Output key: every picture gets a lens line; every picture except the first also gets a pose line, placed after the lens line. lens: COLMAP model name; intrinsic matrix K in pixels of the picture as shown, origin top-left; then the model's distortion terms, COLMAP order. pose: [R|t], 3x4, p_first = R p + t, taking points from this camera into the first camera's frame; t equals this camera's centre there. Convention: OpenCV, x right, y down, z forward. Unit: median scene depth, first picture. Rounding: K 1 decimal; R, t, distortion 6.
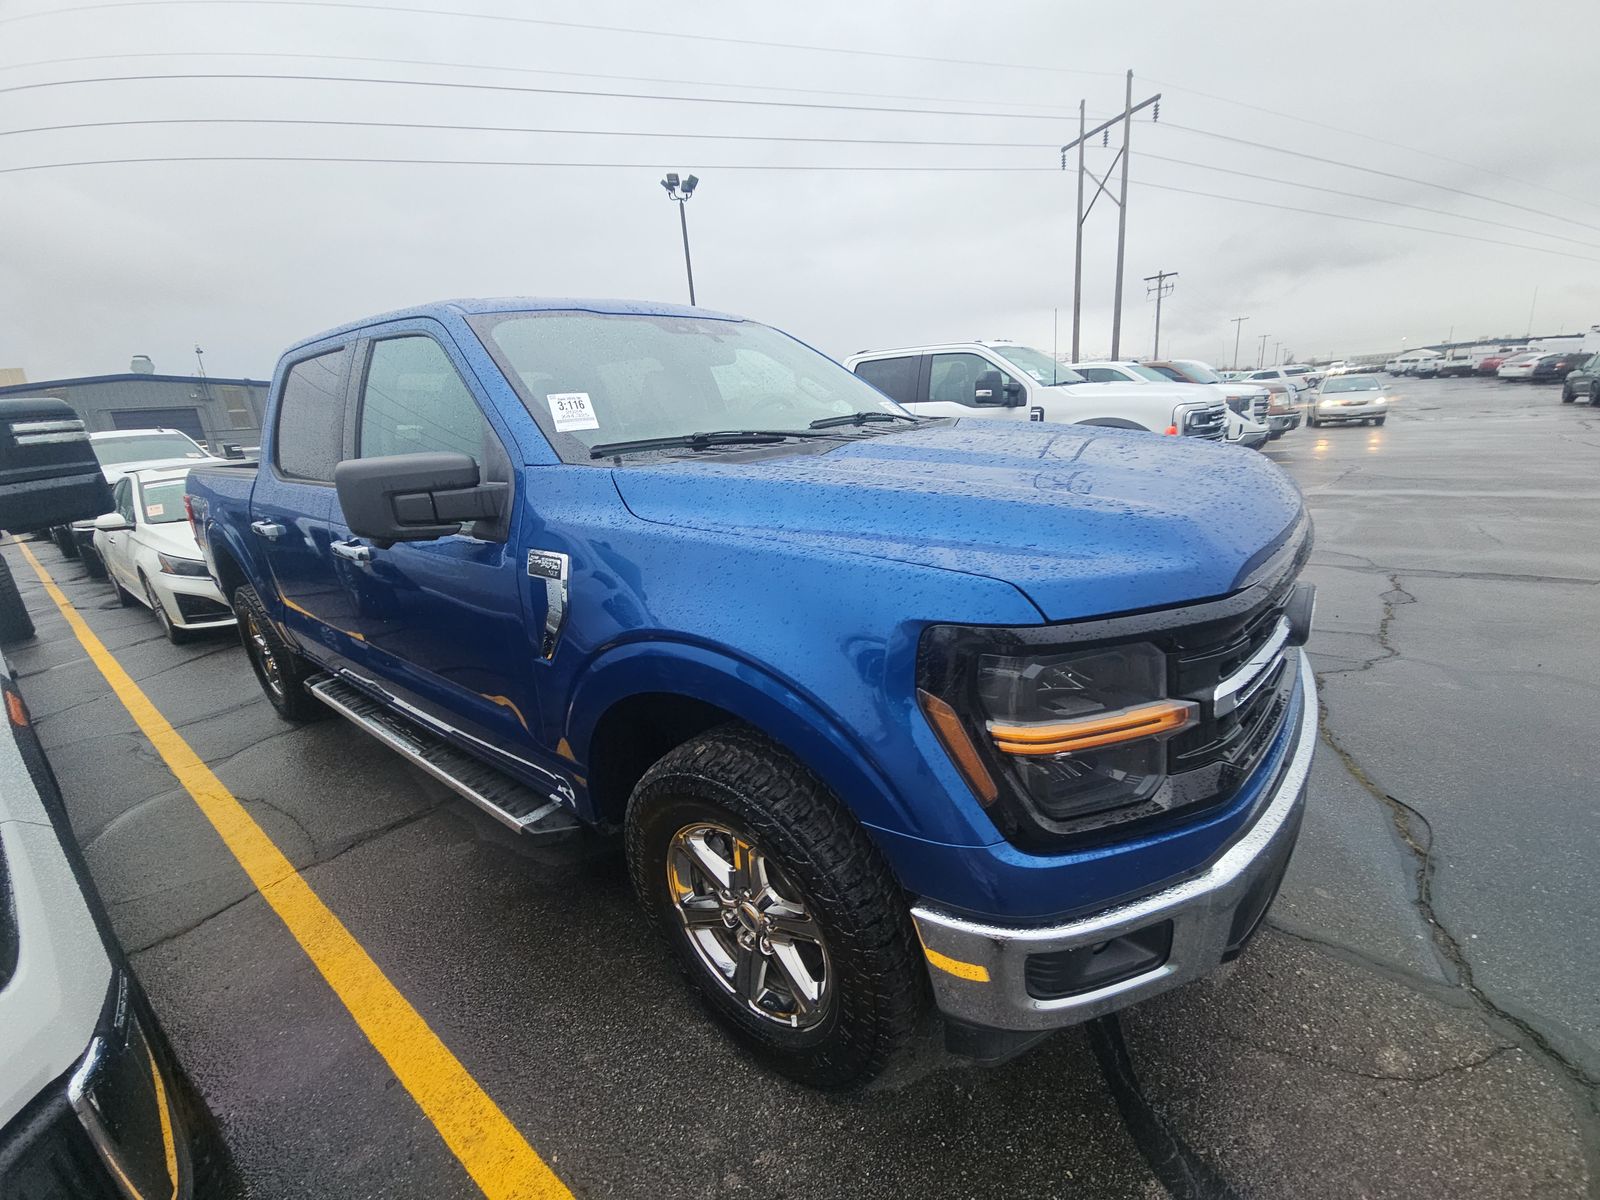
lens RADIAL K [[696.4, 0, 815.9], [0, 696.4, 600.4], [0, 0, 1]] dist [0.015484, -0.019474]
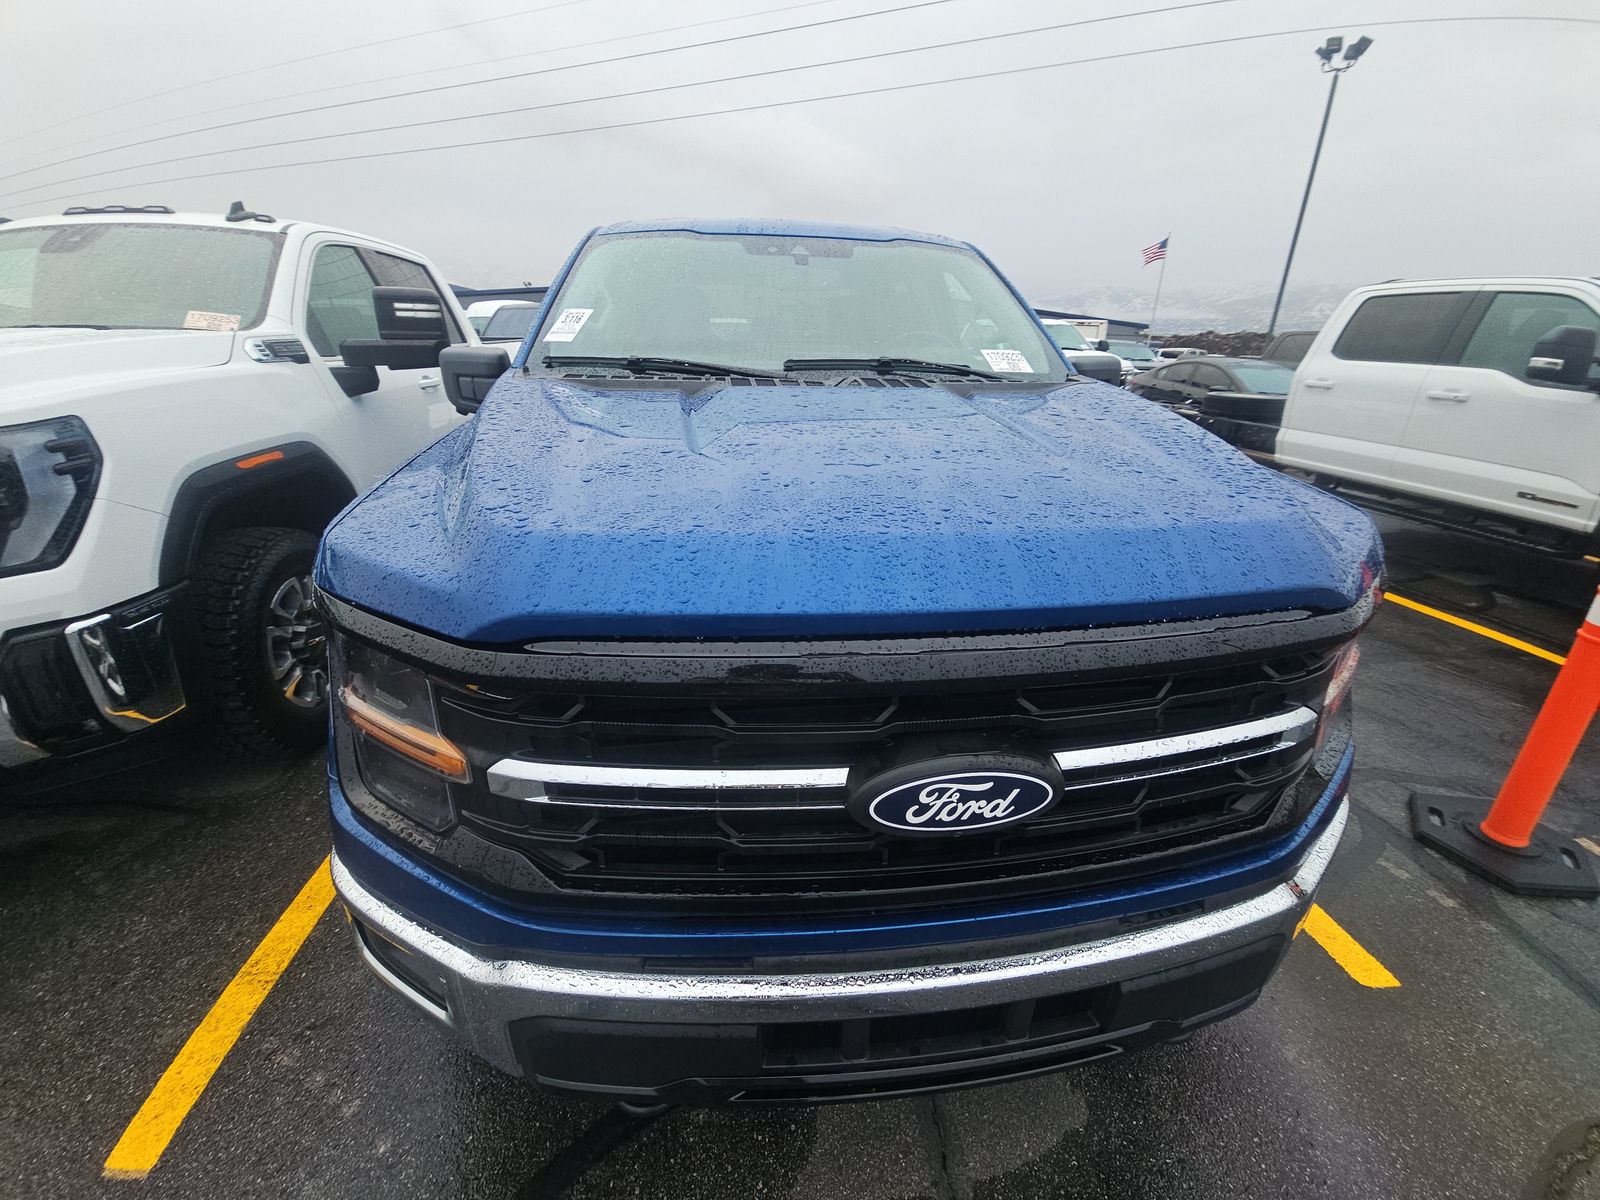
lens RADIAL K [[696.4, 0, 815.9], [0, 696.4, 600.4], [0, 0, 1]] dist [0.015484, -0.019474]
pose [[0.682759, 0.337226, -0.648165, 0.646514], [-0.265488, 0.940984, 0.209916, -0.149860], [0.680702, 0.028758, 0.731995, 0.343693]]
